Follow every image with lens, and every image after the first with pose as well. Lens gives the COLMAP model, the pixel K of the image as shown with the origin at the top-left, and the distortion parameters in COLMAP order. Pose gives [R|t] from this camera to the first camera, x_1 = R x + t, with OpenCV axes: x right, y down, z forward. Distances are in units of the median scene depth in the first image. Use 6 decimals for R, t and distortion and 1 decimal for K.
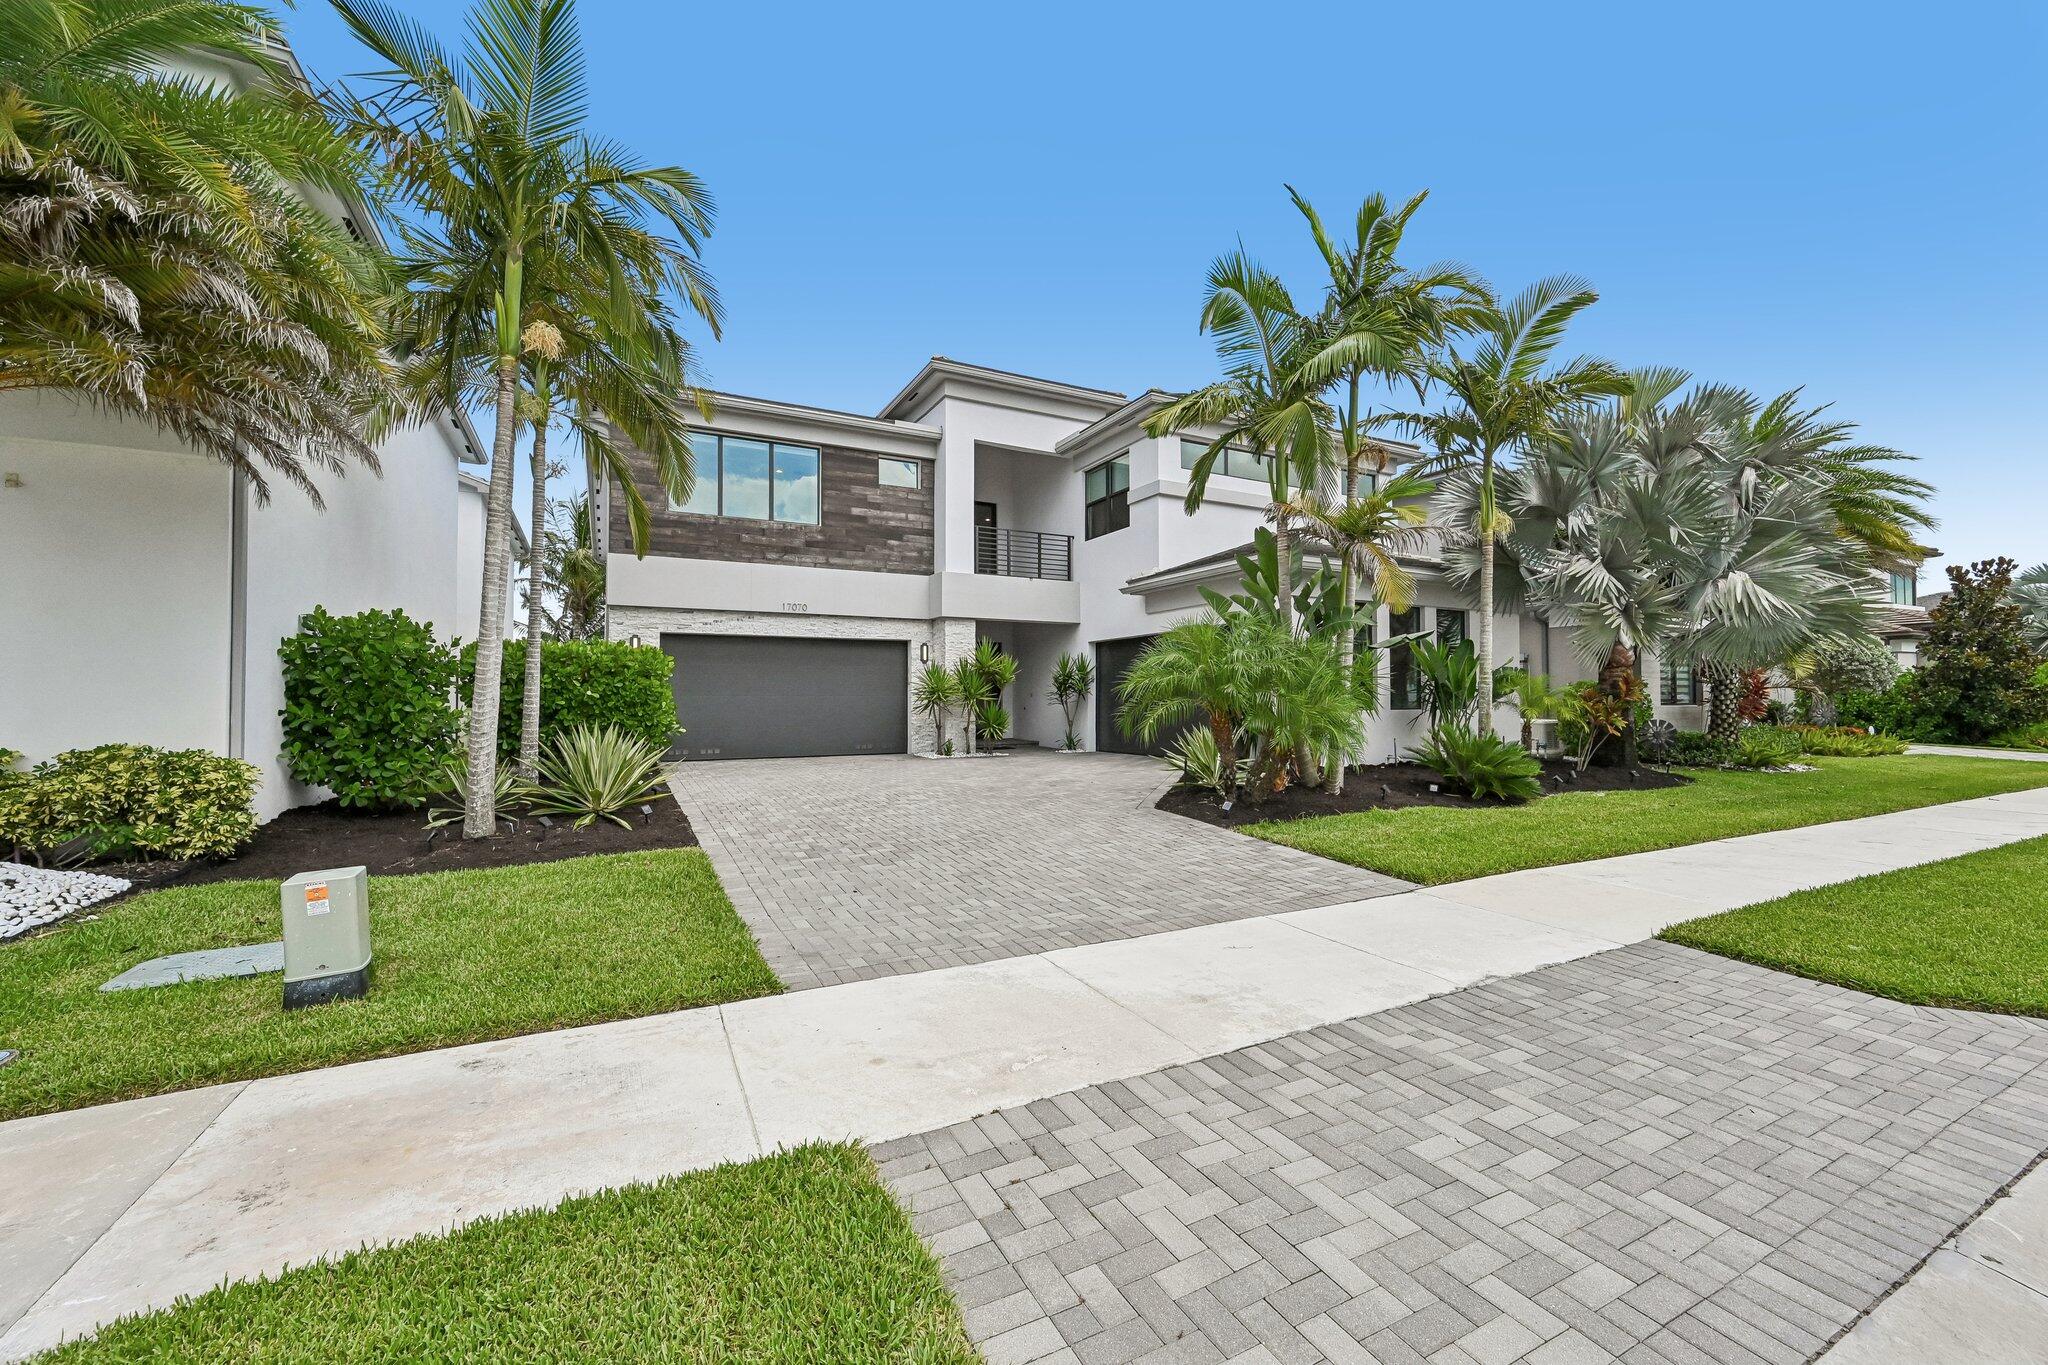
lens RADIAL K [[807.9, 0, 1027.3], [0, 807.9, 678.0], [0, 0, 1]] dist [0.000935, -0.000402]
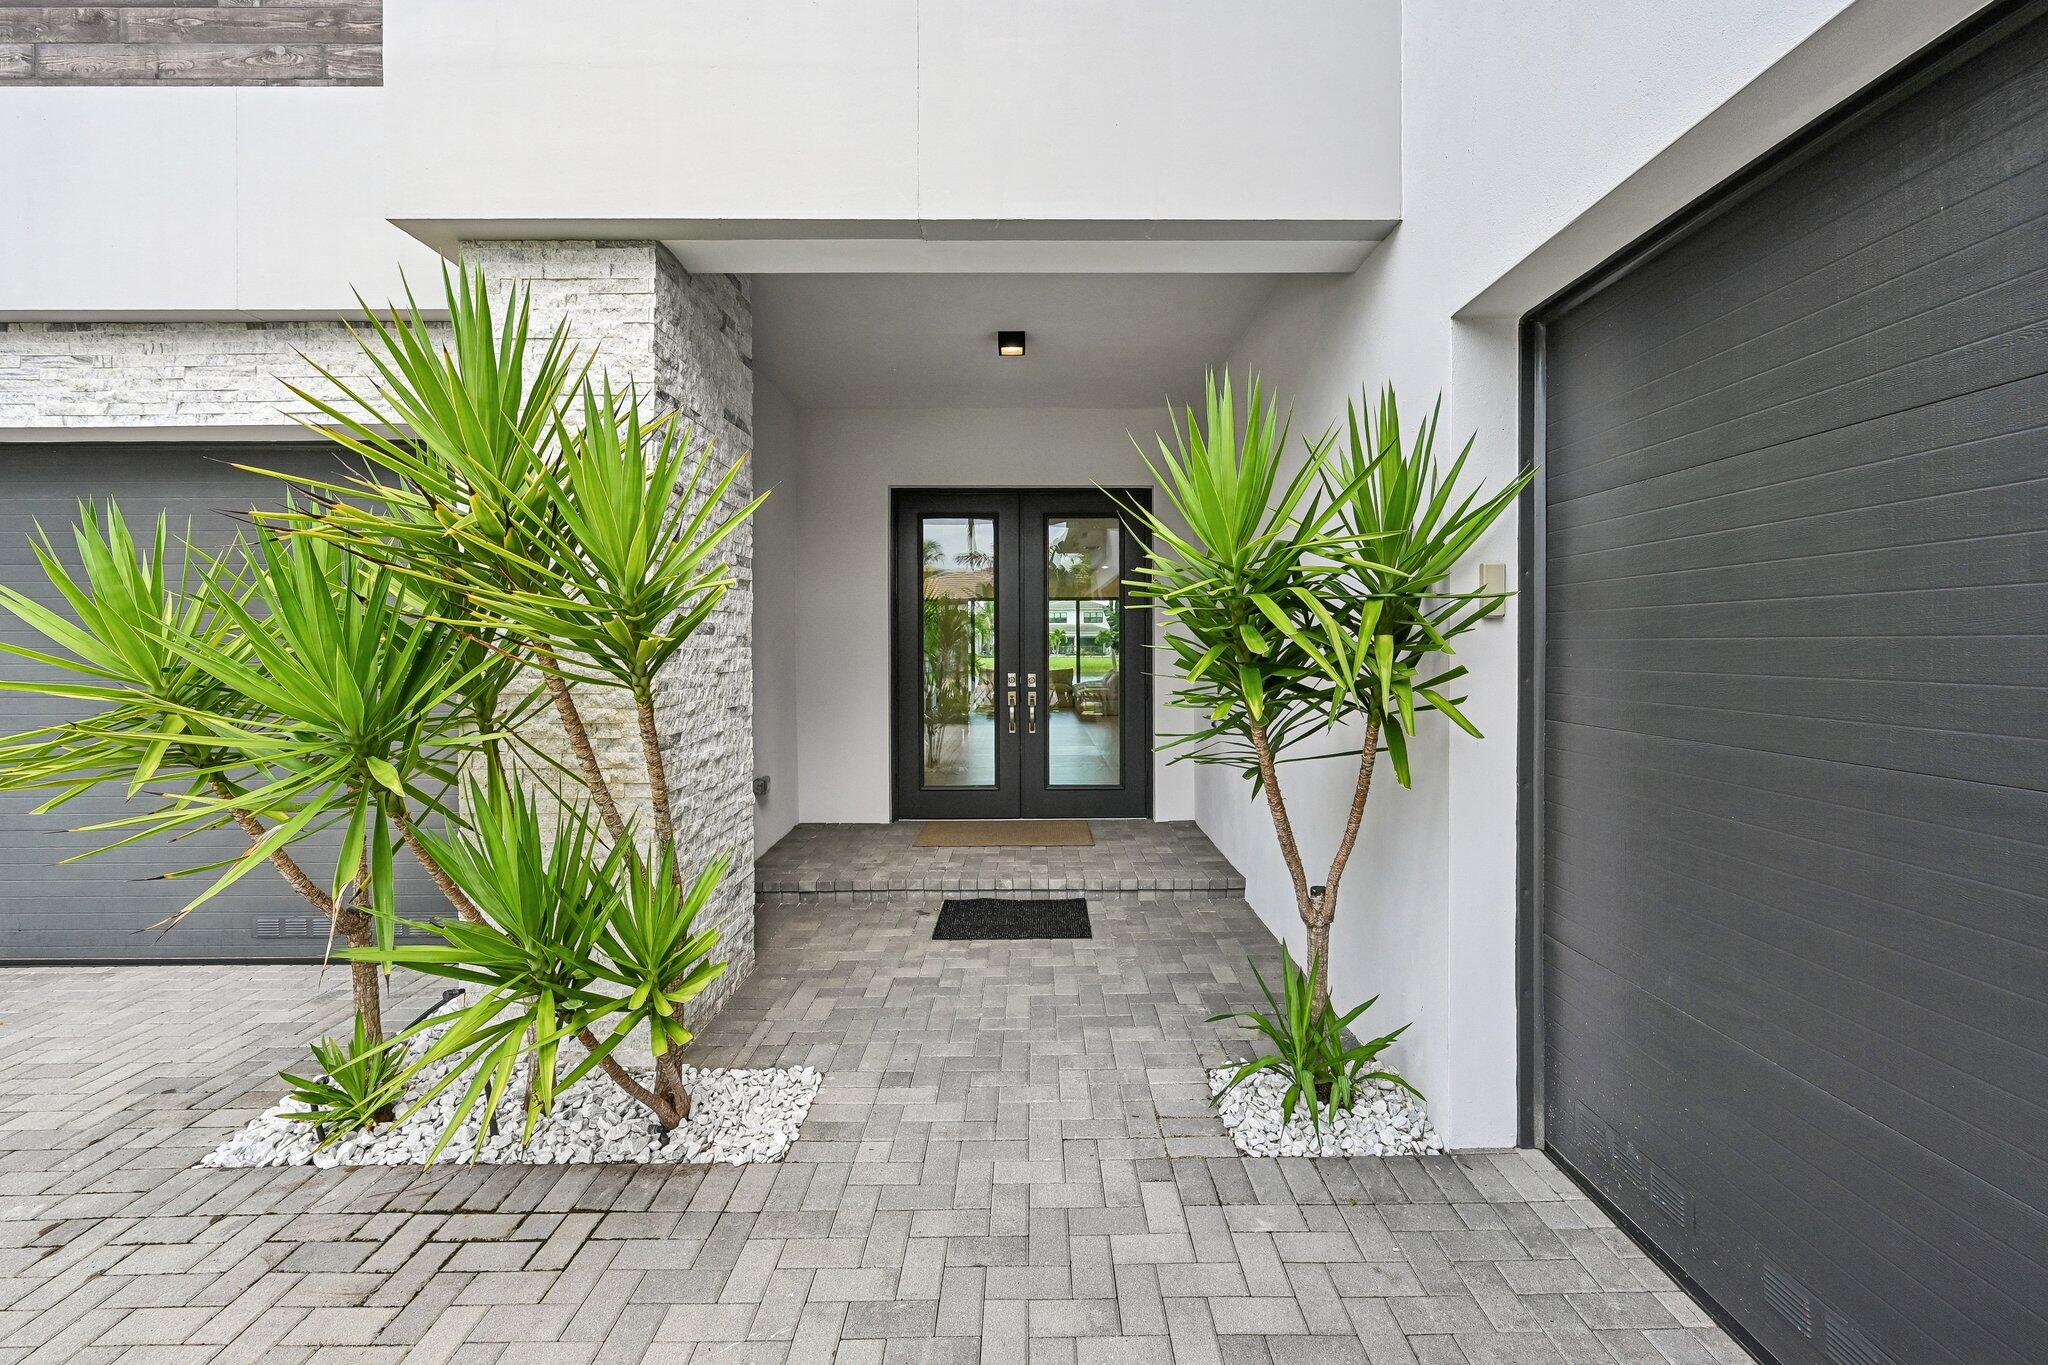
lens RADIAL K [[807.9, 0, 1023.0], [0, 807.9, 669.6], [0, 0, 1]] dist [0.000935, -0.000402]
pose [[0.884248, 0.011573, -0.466874, 0.081077], [0.006686, 0.999277, 0.037432, 0.007839], [0.466970, -0.036220, 0.883531, 0.910767]]
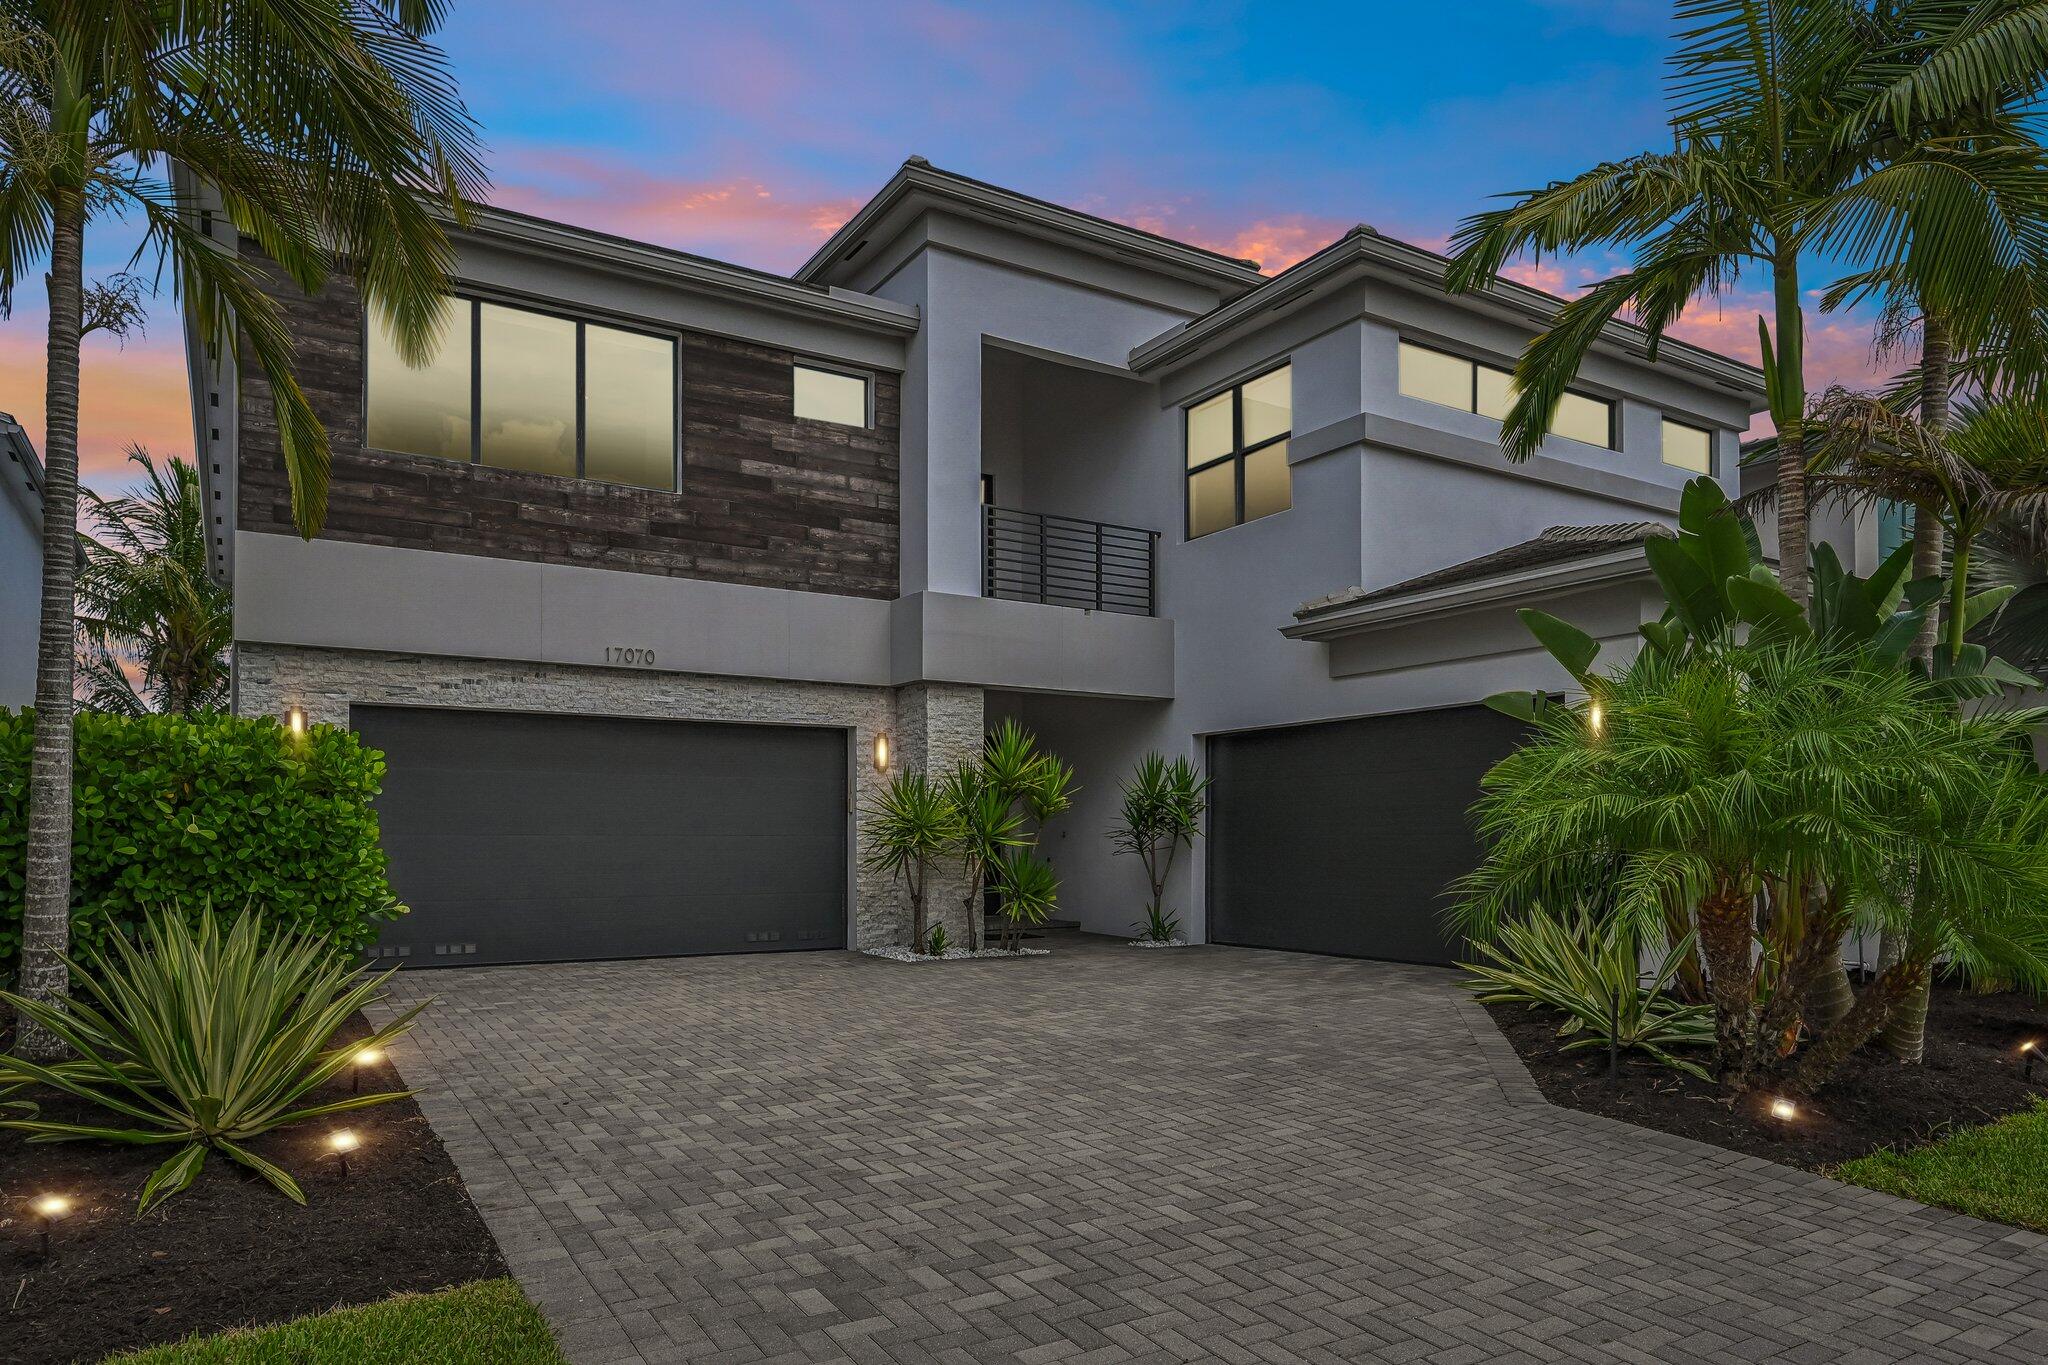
lens RADIAL K [[1278.1, 0, 1013.8], [0, 1278.1, 823.8], [0, 0, 1]] dist [-0.003630, 0.004542]
pose [[0.997665, 0.005093, 0.068104, -0.101840], [-0.006128, 0.999869, 0.015003, 0.001738], [-0.068018, -0.015385, 0.997565, 0.195982]]
